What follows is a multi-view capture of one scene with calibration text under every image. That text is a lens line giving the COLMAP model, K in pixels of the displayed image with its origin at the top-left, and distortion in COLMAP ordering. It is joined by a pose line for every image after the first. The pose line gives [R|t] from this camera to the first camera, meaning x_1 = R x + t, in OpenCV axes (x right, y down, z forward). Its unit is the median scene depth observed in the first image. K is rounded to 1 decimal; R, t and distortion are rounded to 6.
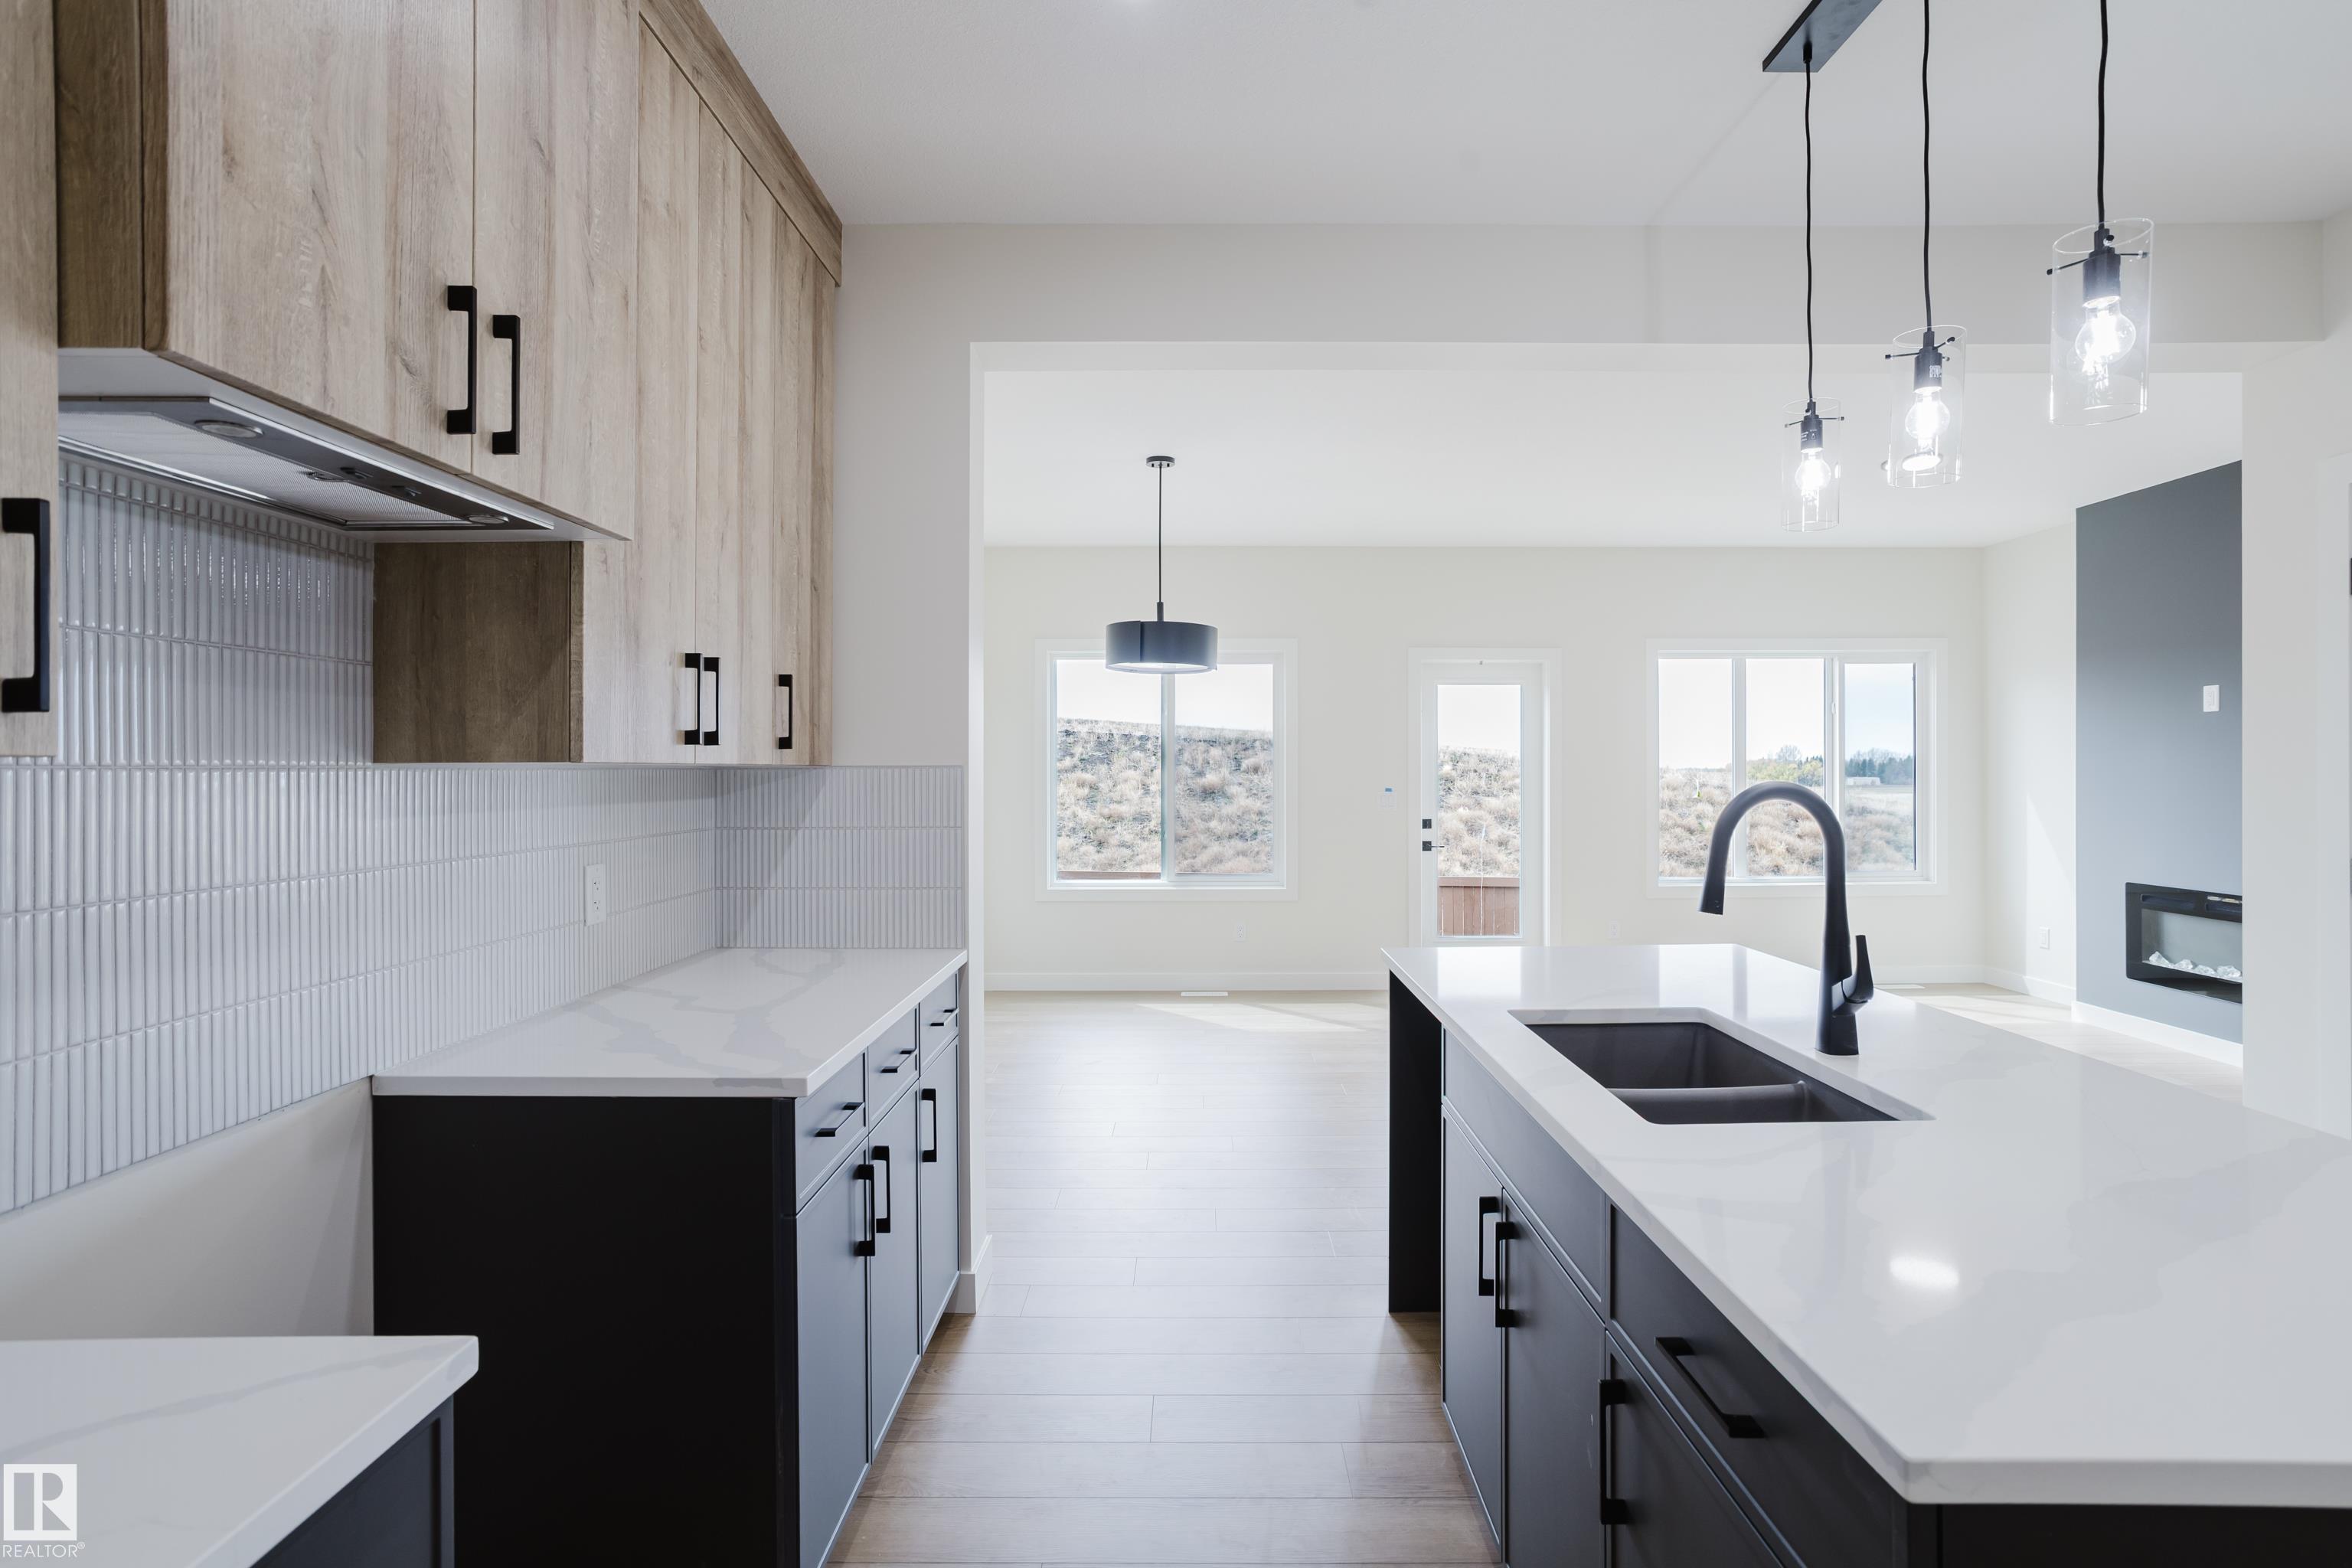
lens RADIAL K [[1146.3, 0, 1185.0], [0, 1146.3, 772.4], [0, 0, 1]] dist [-0.063121, 0.039031]
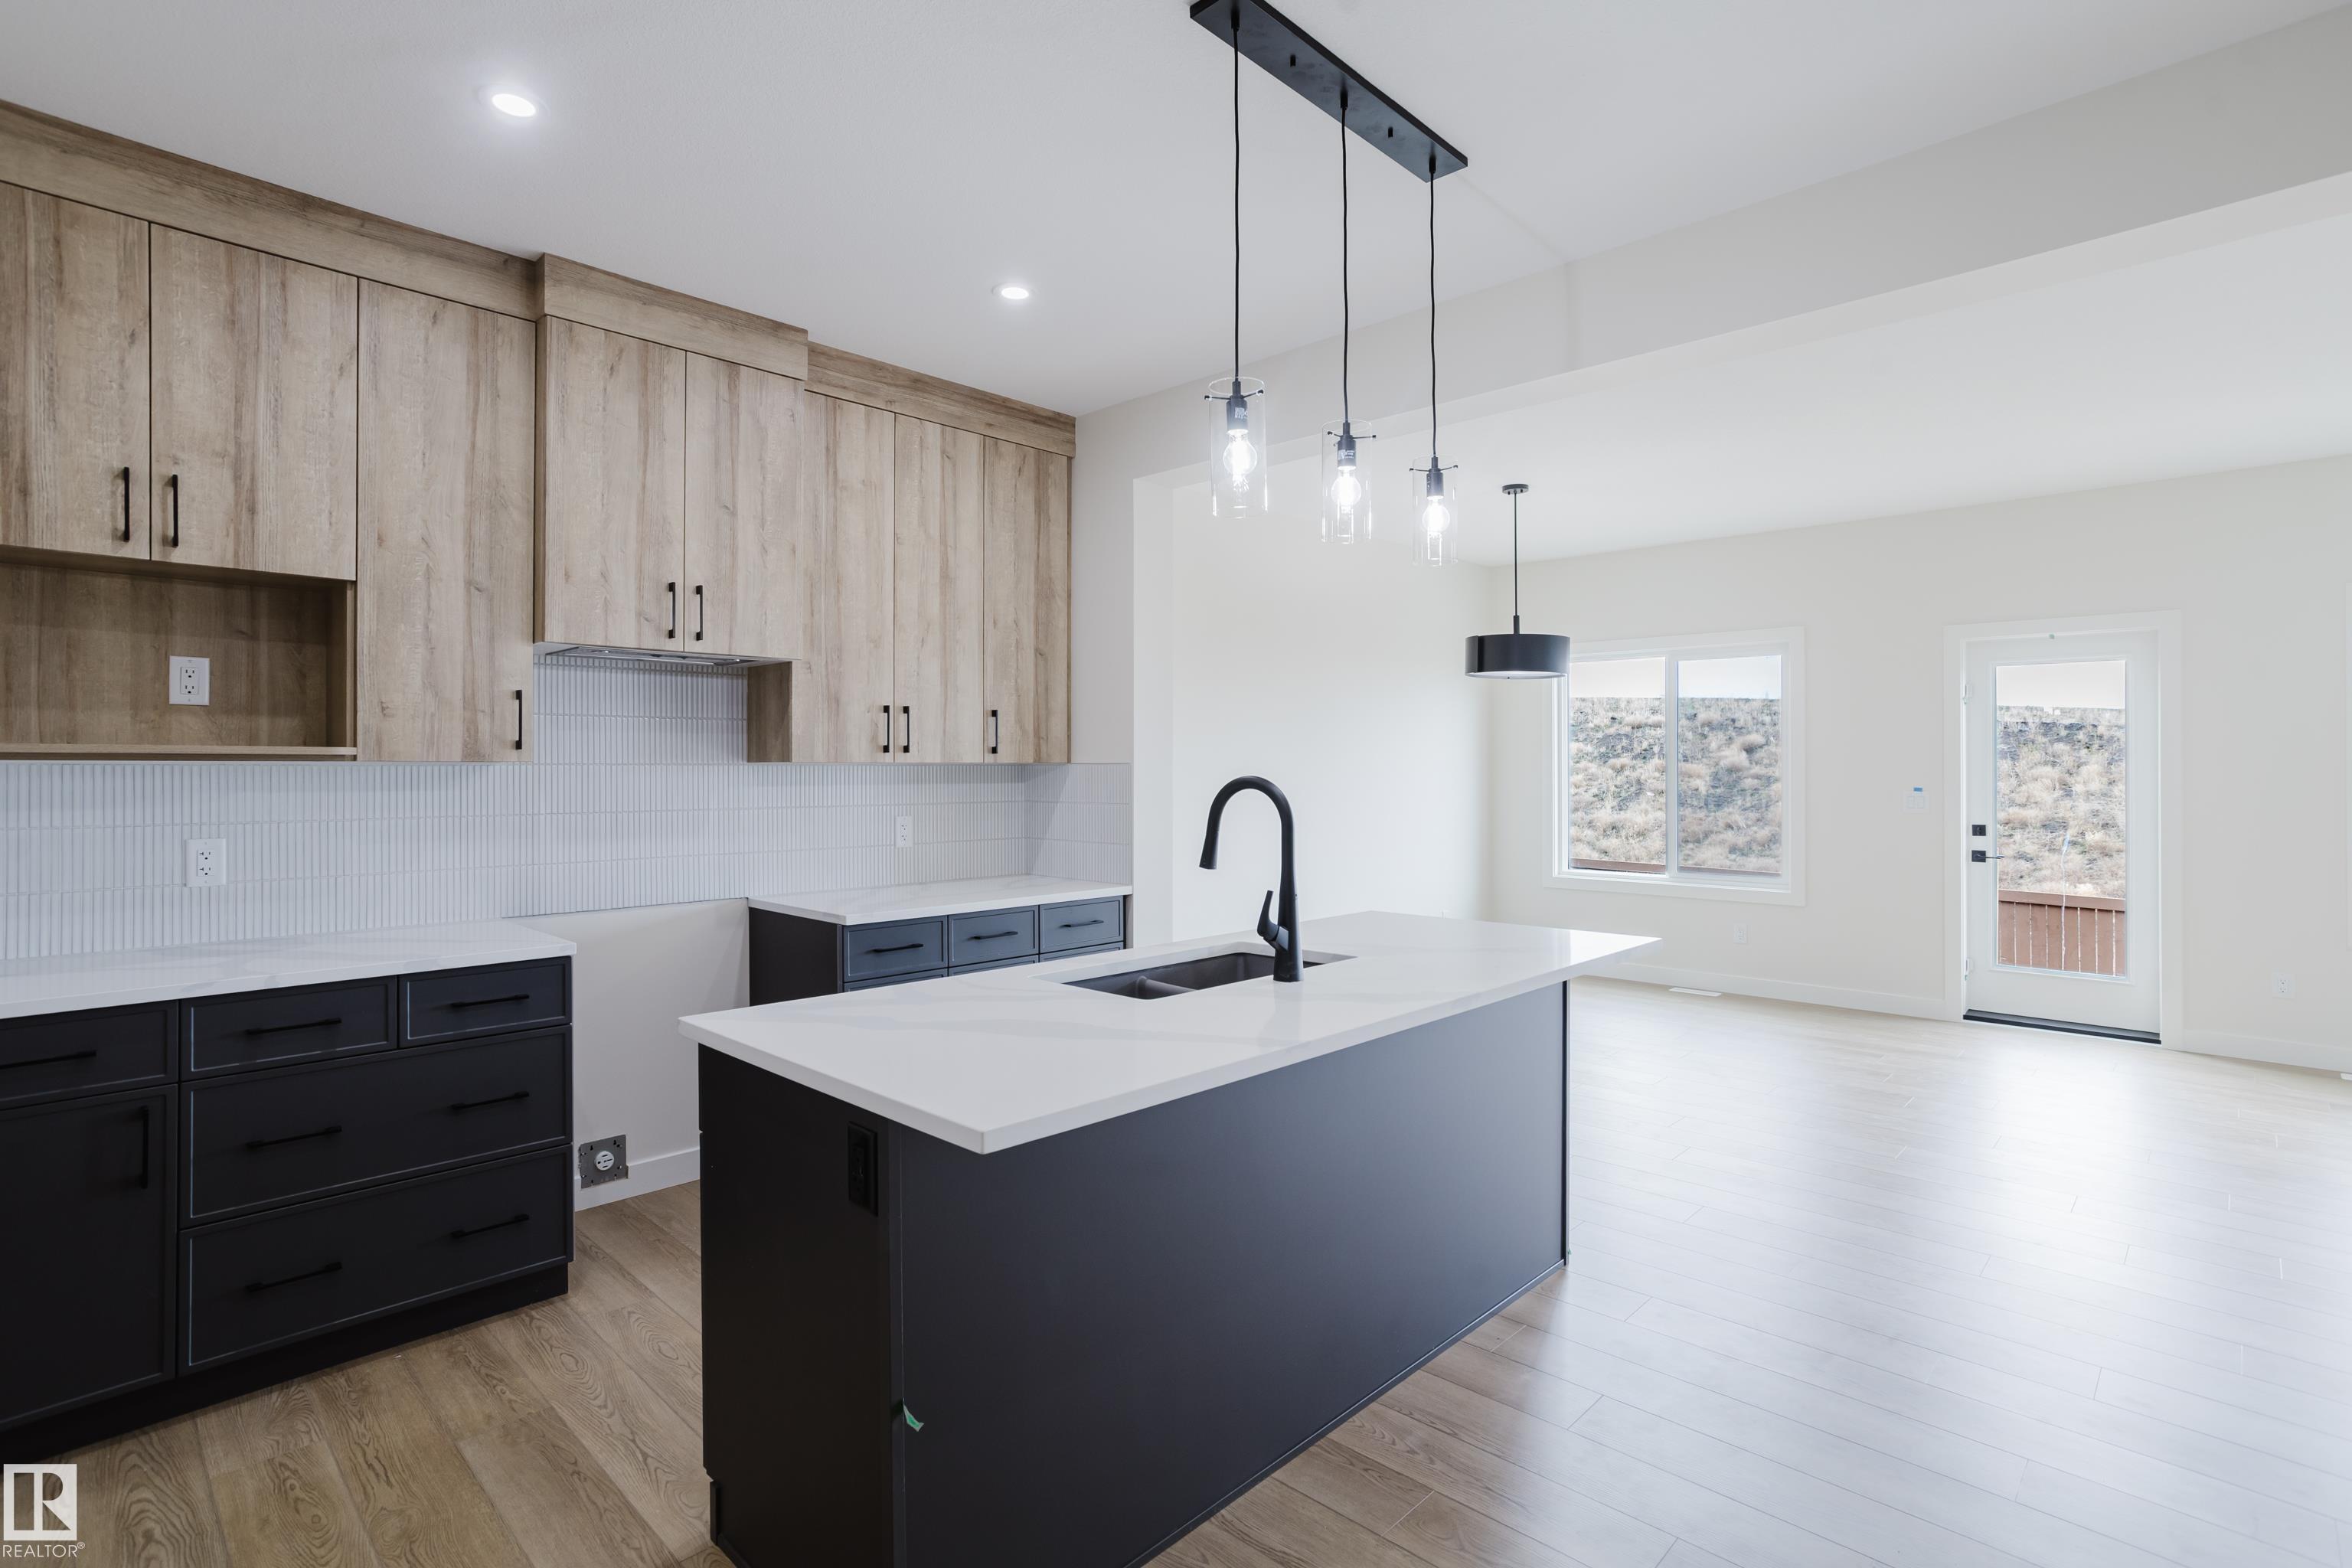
lens RADIAL K [[1146.3, 0, 1185.0], [0, 1146.3, 772.4], [0, 0, 1]] dist [-0.063121, 0.039031]
pose [[0.720795, 0.006137, -0.693121, 0.901502], [-0.003218, 0.999980, 0.005508, -0.002260], [0.693141, -0.001740, 0.720800, -0.037025]]
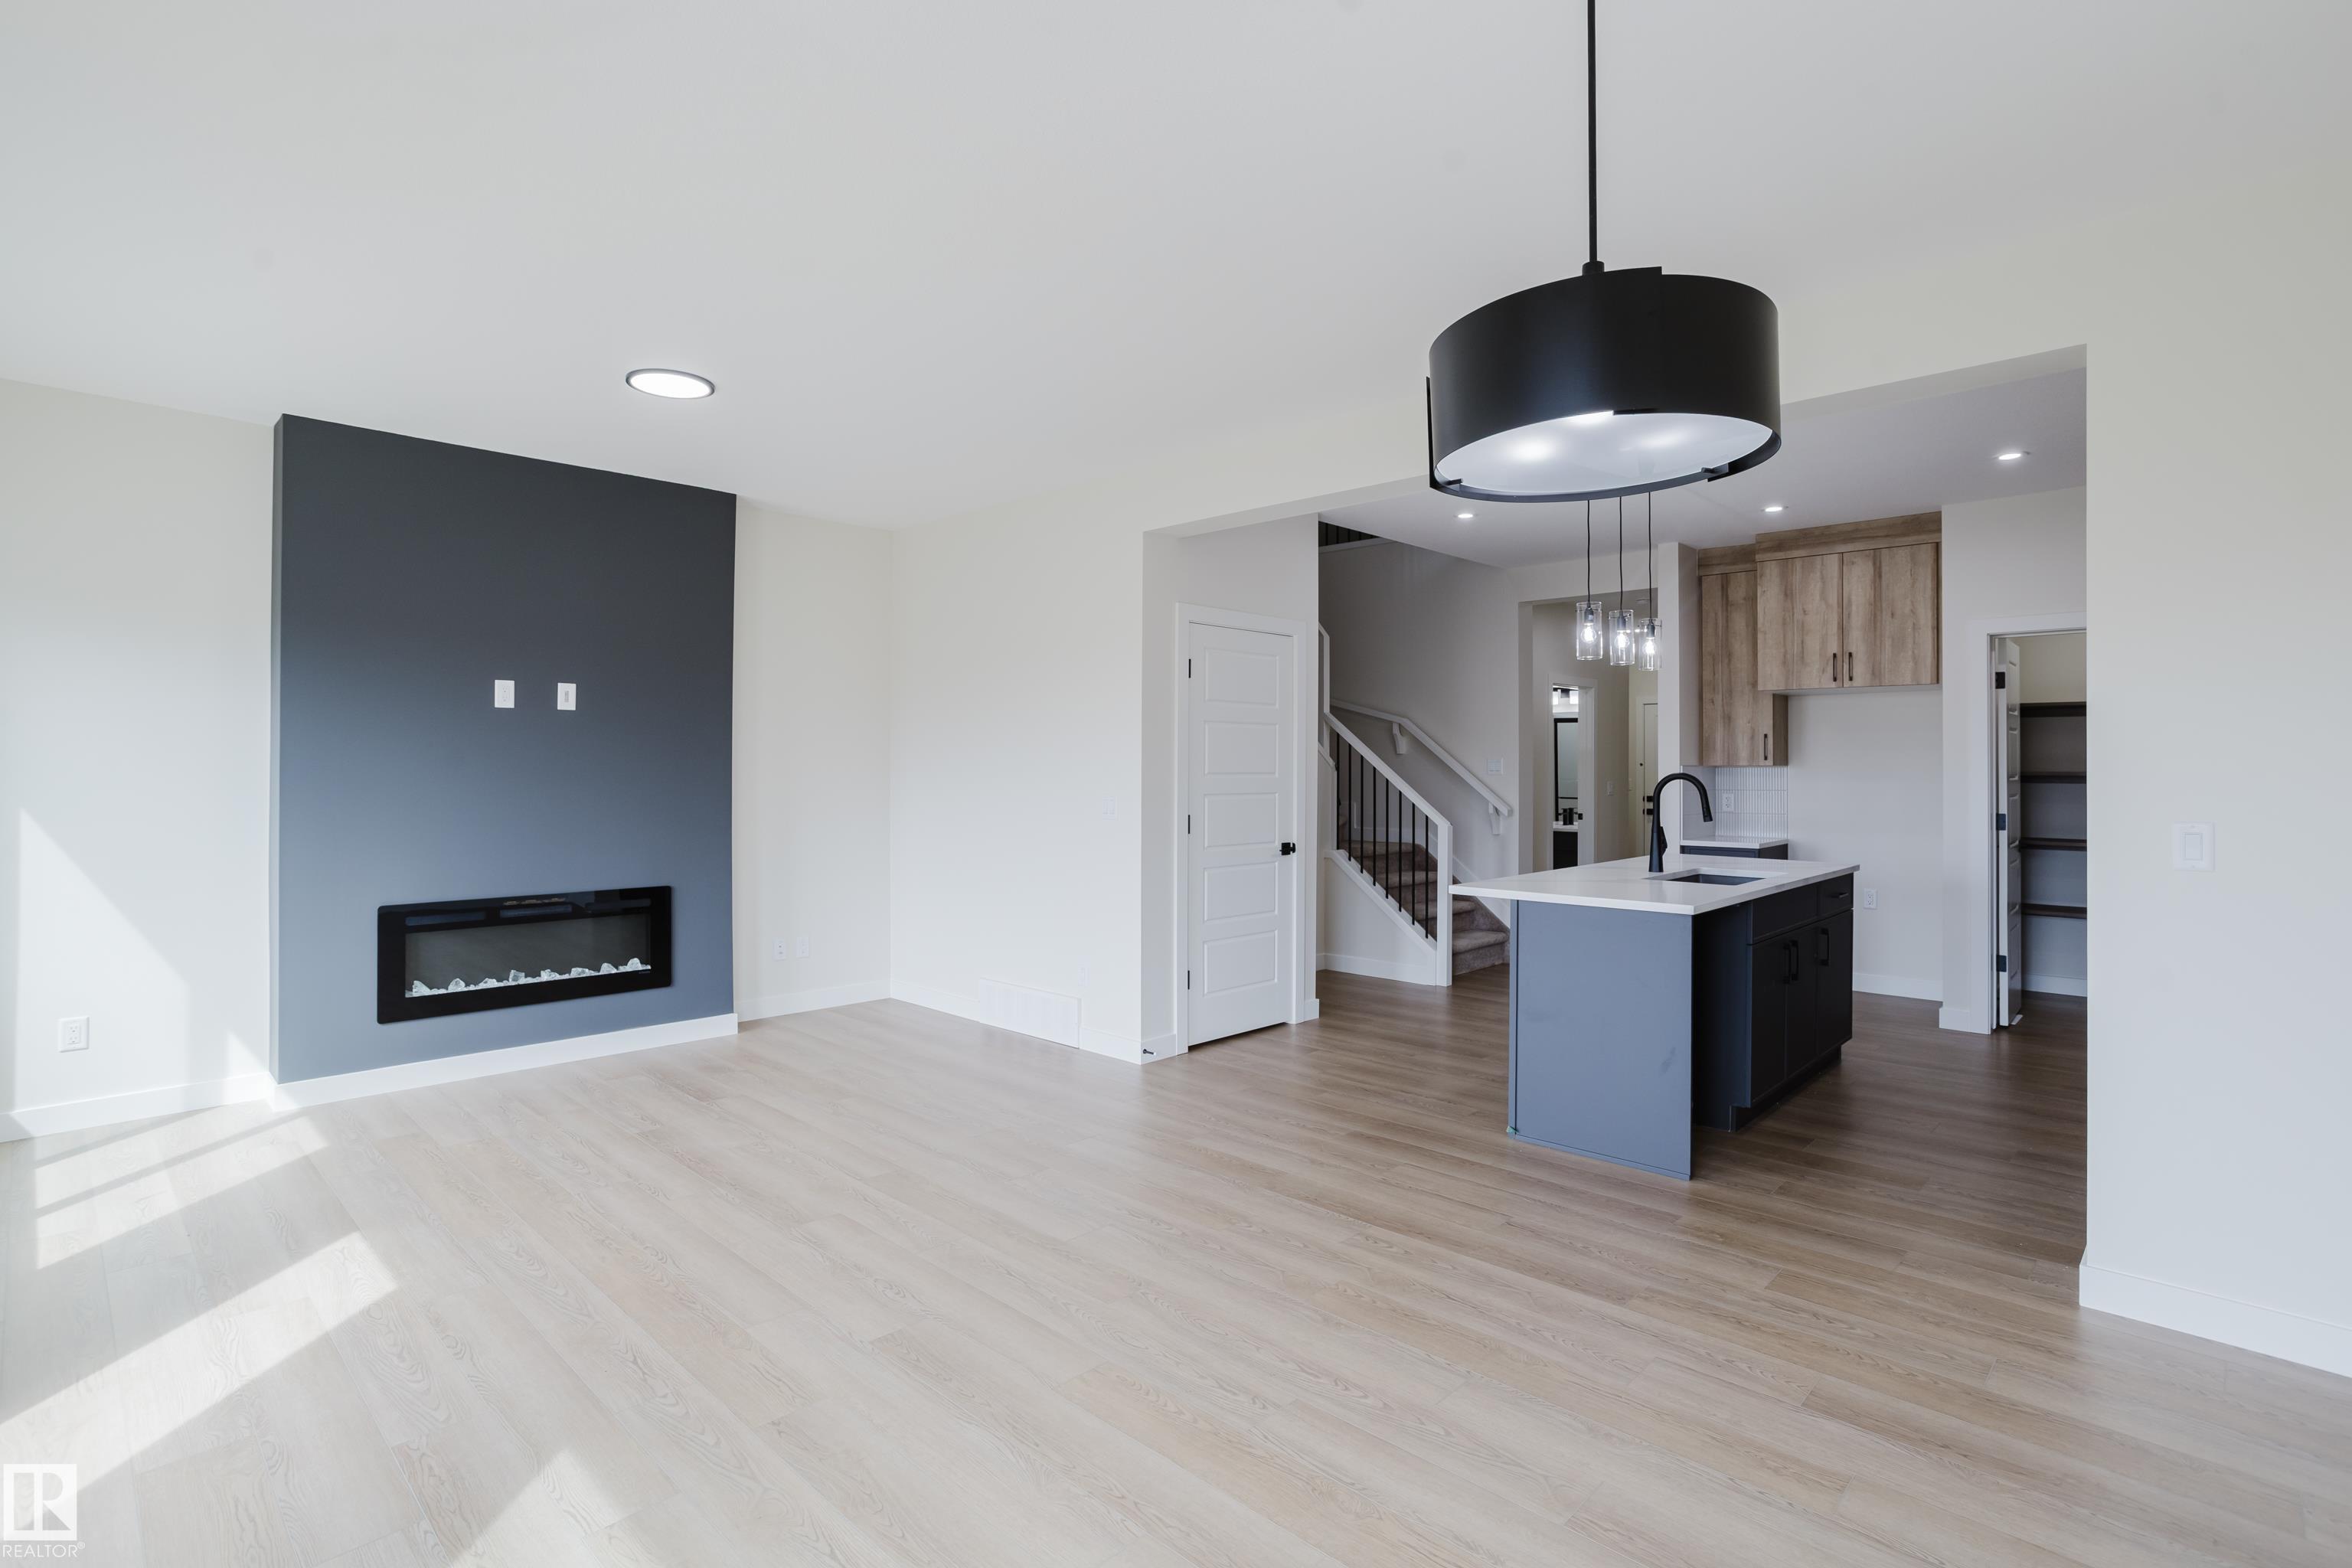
lens RADIAL K [[1146.3, 0, 1185.0], [0, 1146.3, 772.4], [0, 0, 1]] dist [-0.063121, 0.039031]
pose [[-0.726485, 0.002610, 0.687178, -0.275597], [0.001980, 0.999997, -0.001704, 0.006389], [-0.687180, 0.000123, -0.726487, 2.284775]]
